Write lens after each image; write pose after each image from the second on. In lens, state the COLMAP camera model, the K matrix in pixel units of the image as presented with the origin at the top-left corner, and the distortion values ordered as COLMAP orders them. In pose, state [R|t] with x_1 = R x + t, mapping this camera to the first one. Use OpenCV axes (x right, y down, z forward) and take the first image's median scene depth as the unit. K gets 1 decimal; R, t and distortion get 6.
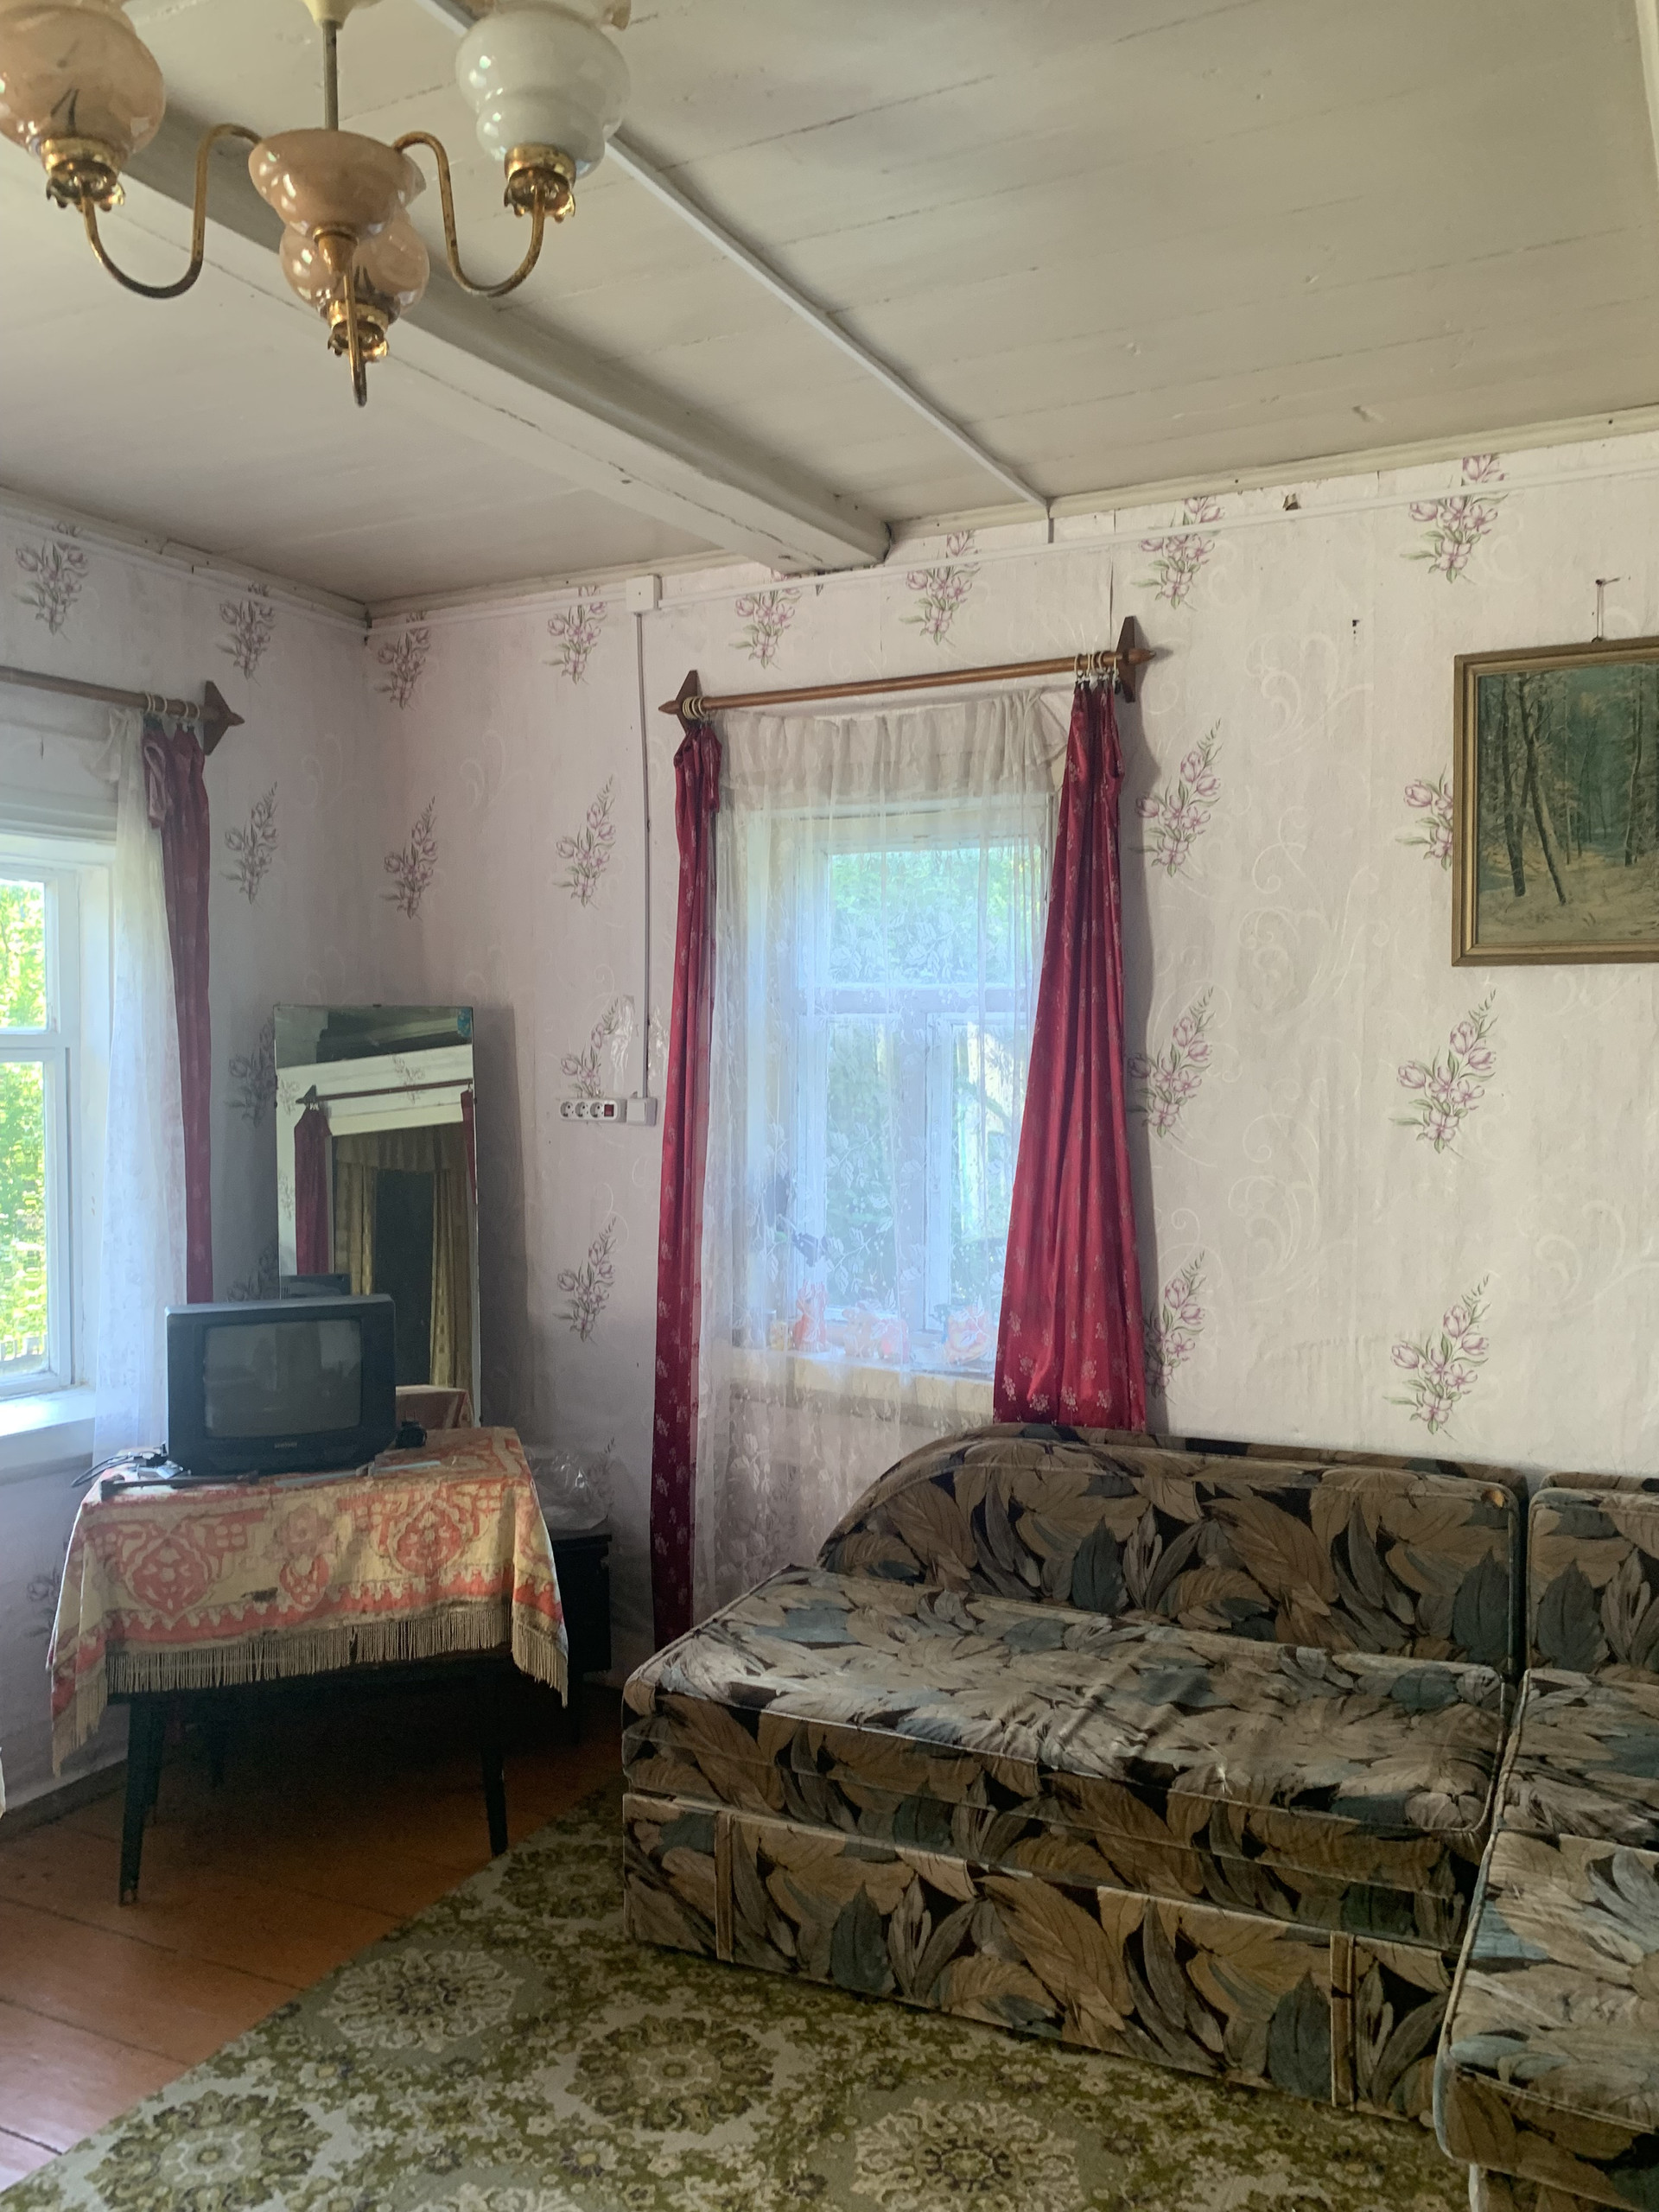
lens RADIAL K [[1685.7, 0, 812.1], [0, 1685.7, 1107.0], [0, 0, 1]] dist [0.003320, -0.002707]
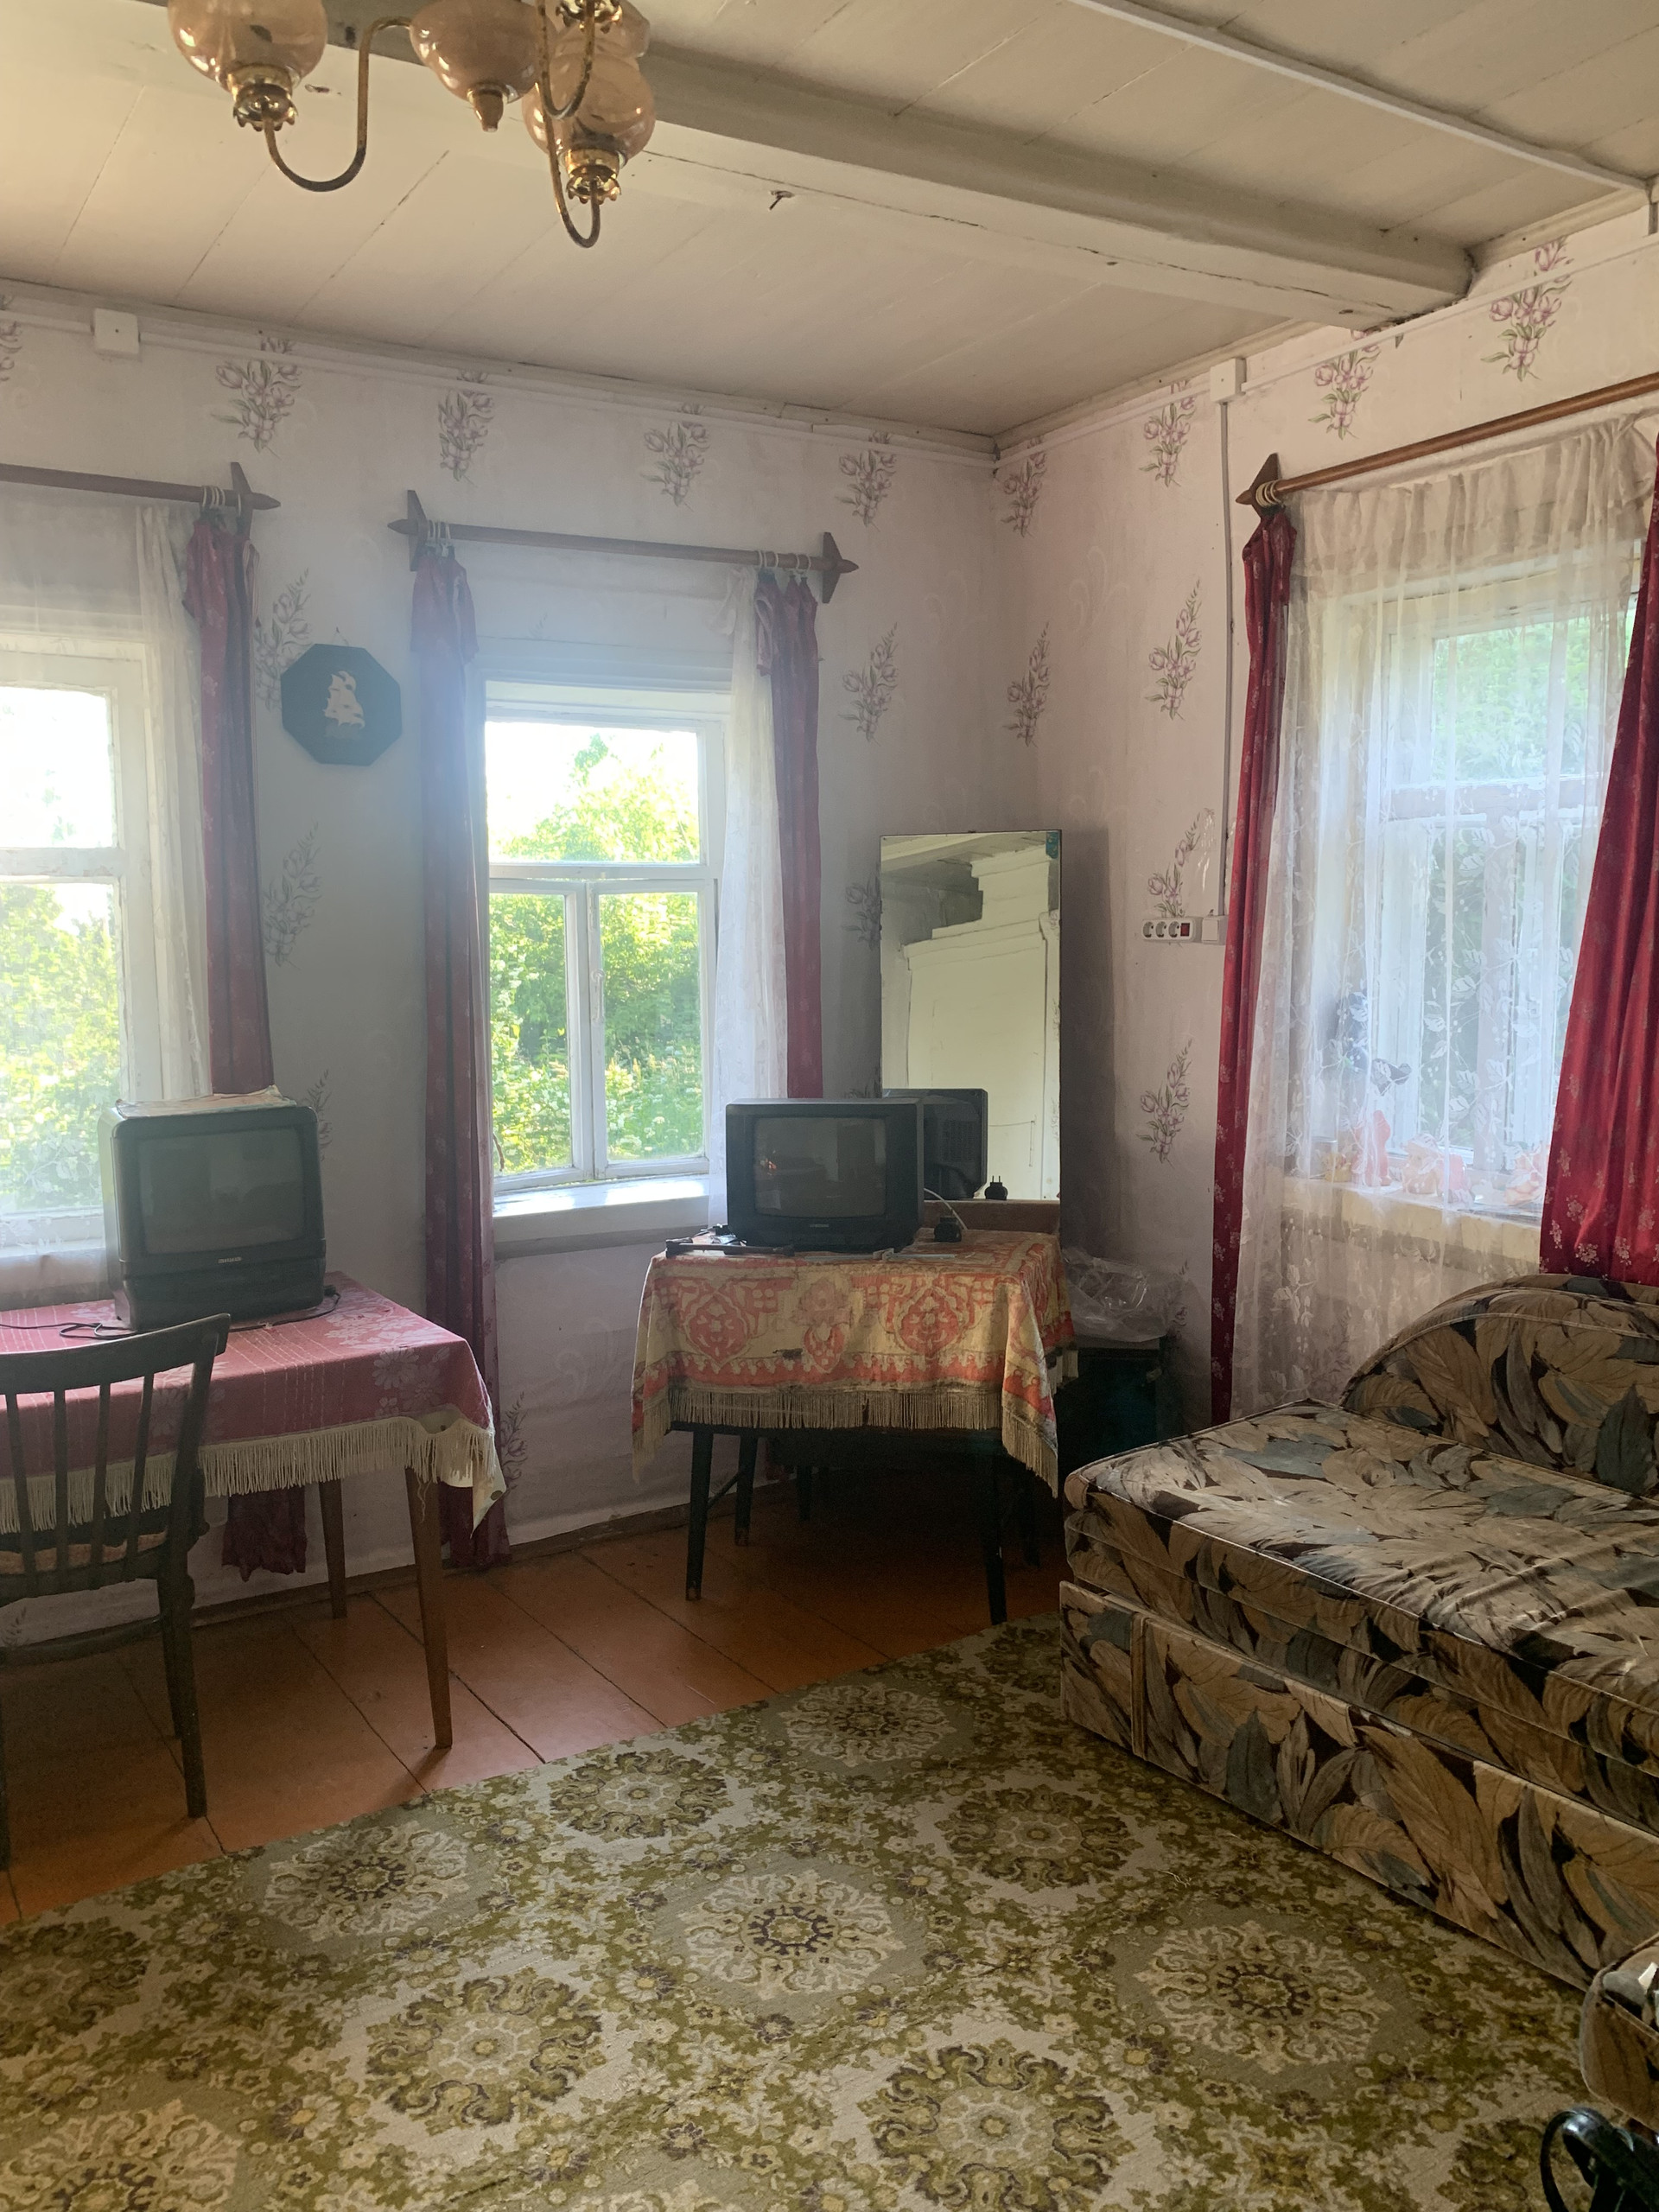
lens RADIAL K [[1691.4, 0, 828.1], [0, 1691.4, 1098.5], [0, 0, 1]] dist [0.009437, -0.005568]
pose [[0.867189, 0.040383, -0.496338, 0.280305], [-0.000089, 0.996719, 0.080938, 0.029734], [0.497978, -0.070144, 0.864348, 0.056112]]
